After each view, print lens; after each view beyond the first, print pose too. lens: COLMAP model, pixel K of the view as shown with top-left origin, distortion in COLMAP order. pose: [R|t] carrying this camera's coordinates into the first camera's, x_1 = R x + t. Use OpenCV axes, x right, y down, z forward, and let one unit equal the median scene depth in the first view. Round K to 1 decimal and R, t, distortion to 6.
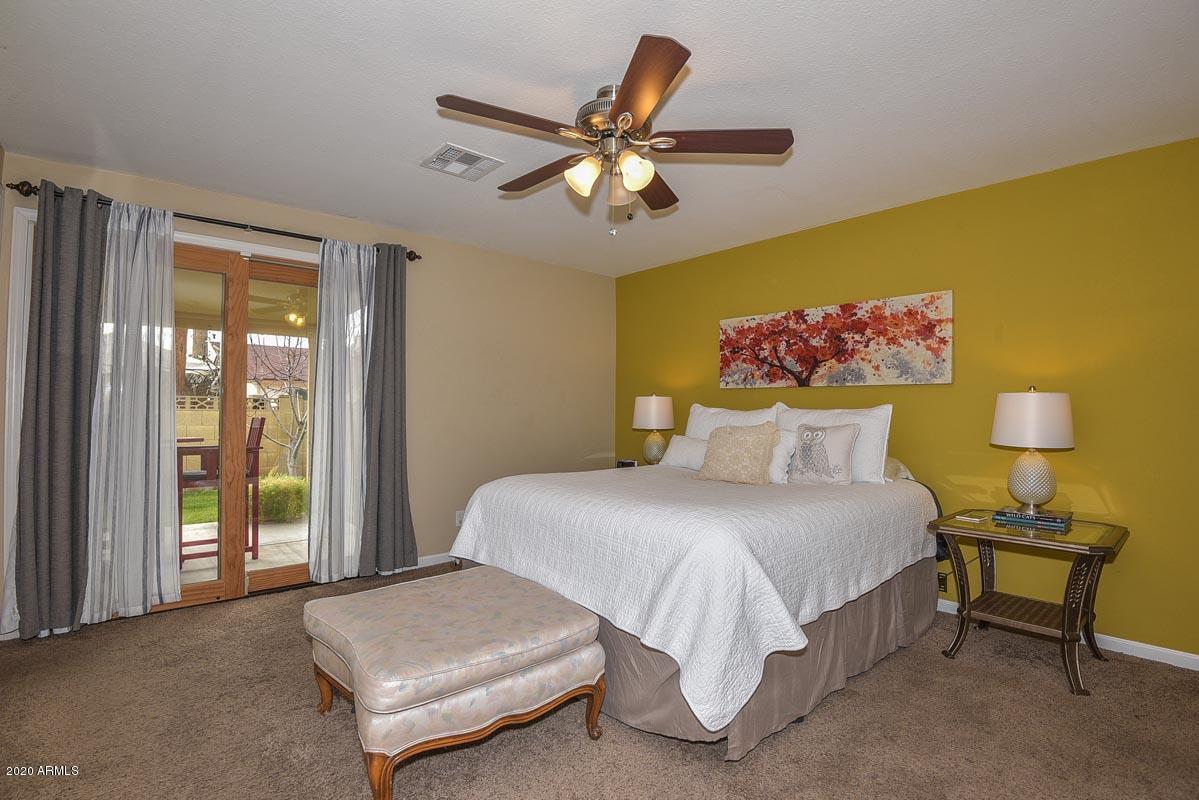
lens RADIAL K [[556.0, 0, 600.3], [0, 556.0, 434.6], [0, 0, 1]] dist [0.000457, -0.000047]
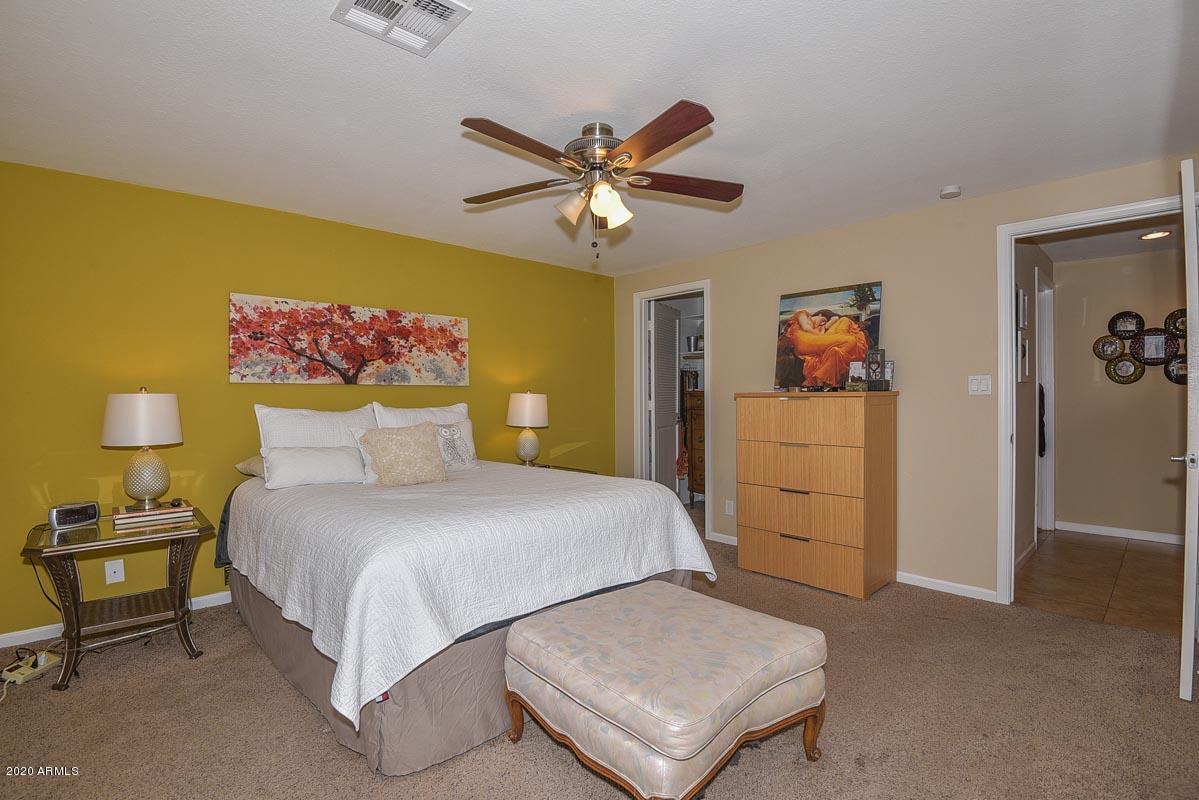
lens RADIAL K [[562.6, 0, 599.5], [0, 562.6, 400.0], [0, 0, 1]] dist [-0.036598, 0.000063]
pose [[-0.036150, -0.002175, 0.999344, -0.637476], [0.061460, 0.998100, 0.004395, -0.036892], [-0.997455, 0.061579, -0.035948, 0.609858]]
